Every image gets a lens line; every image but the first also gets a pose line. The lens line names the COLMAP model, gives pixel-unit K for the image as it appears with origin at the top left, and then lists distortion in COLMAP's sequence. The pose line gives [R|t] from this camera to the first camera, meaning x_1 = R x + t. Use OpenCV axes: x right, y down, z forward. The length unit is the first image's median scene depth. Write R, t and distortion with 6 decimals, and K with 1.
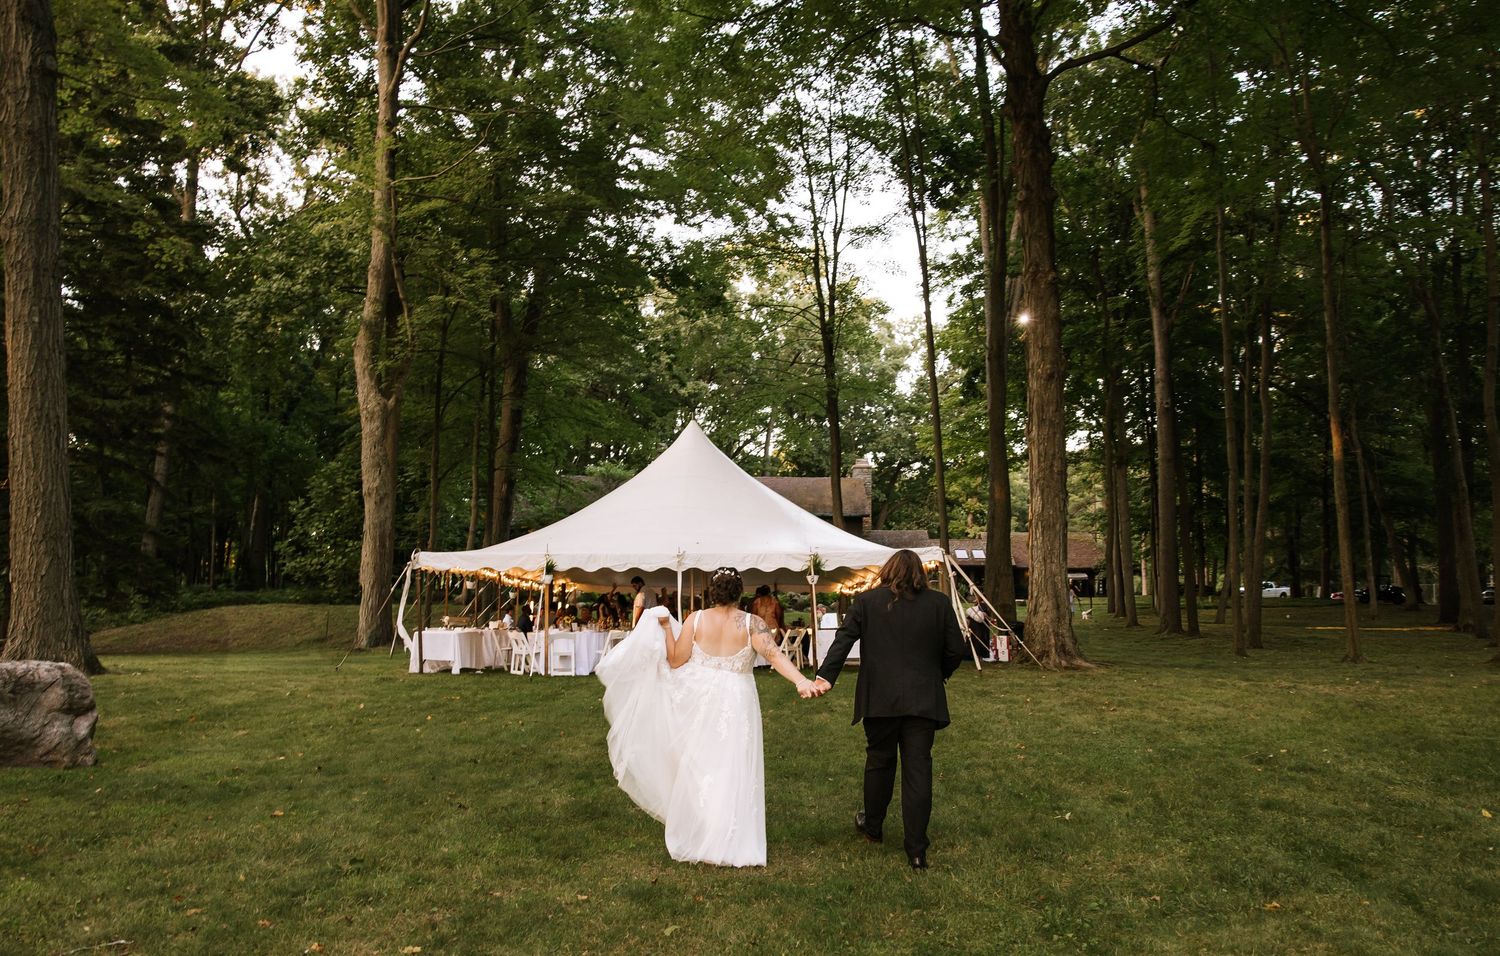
lens RADIAL K [[1208.6, 0, 750.0], [0, 1208.6, 478.0], [0, 0, 1]] dist [-0.000622, -0.000261]
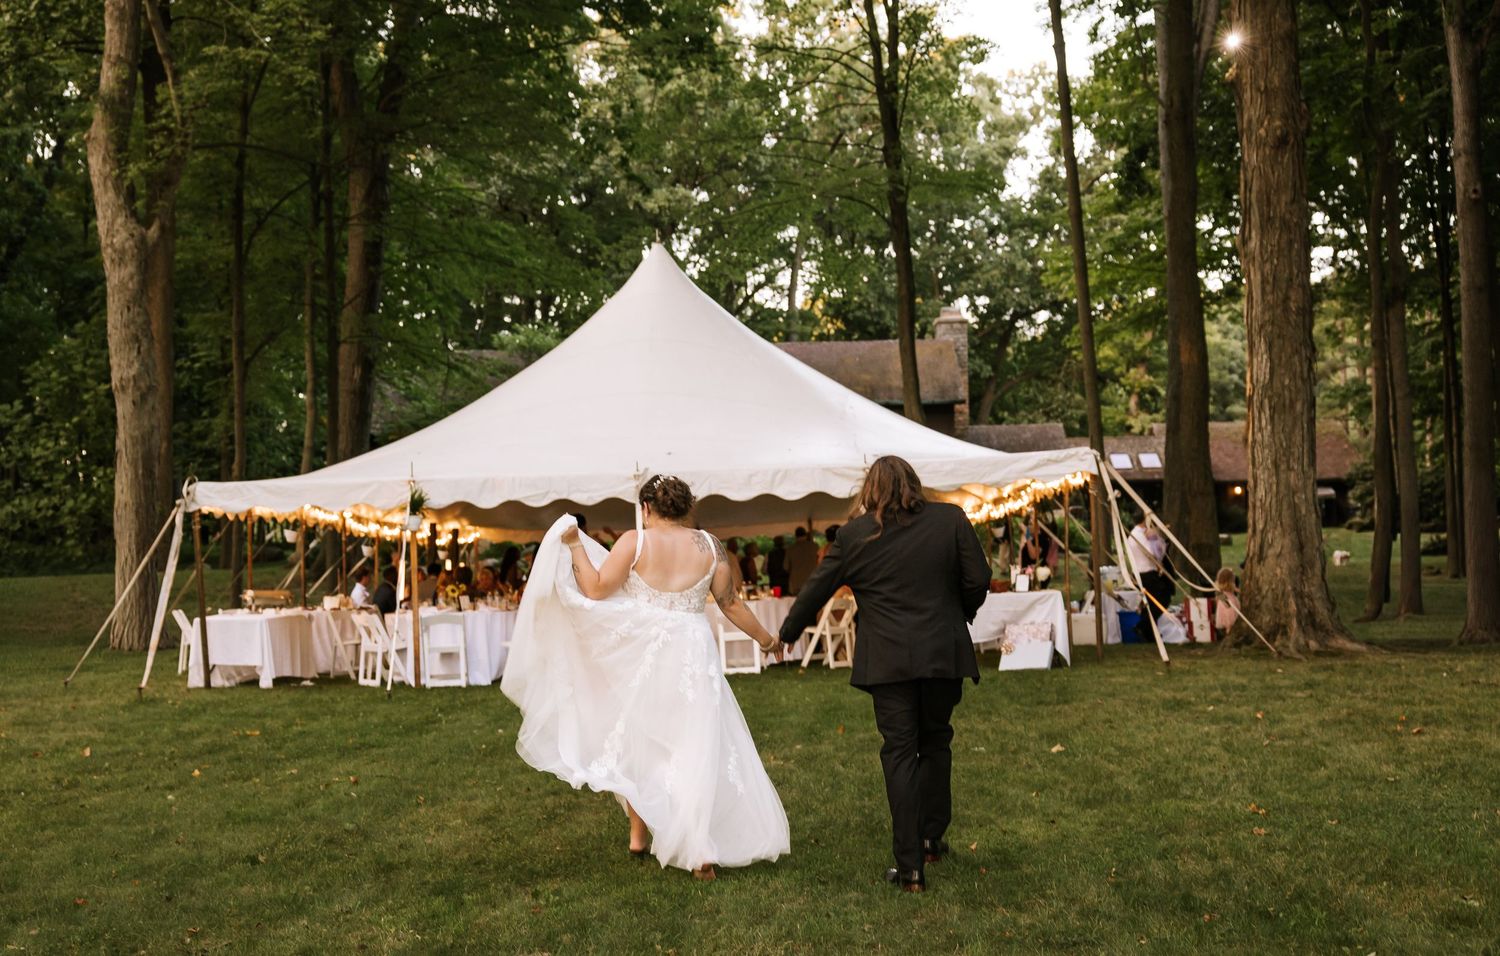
lens RADIAL K [[1709.0, 0, 750.0], [0, 1709.0, 478.0], [0, 0, 1]] dist [-0.006751, -0.008162]
pose [[0.999256, -0.028044, -0.026490, 0.014309], [0.029681, 0.997537, 0.063556, 0.012590], [0.024643, -0.064294, 0.997627, 0.158768]]
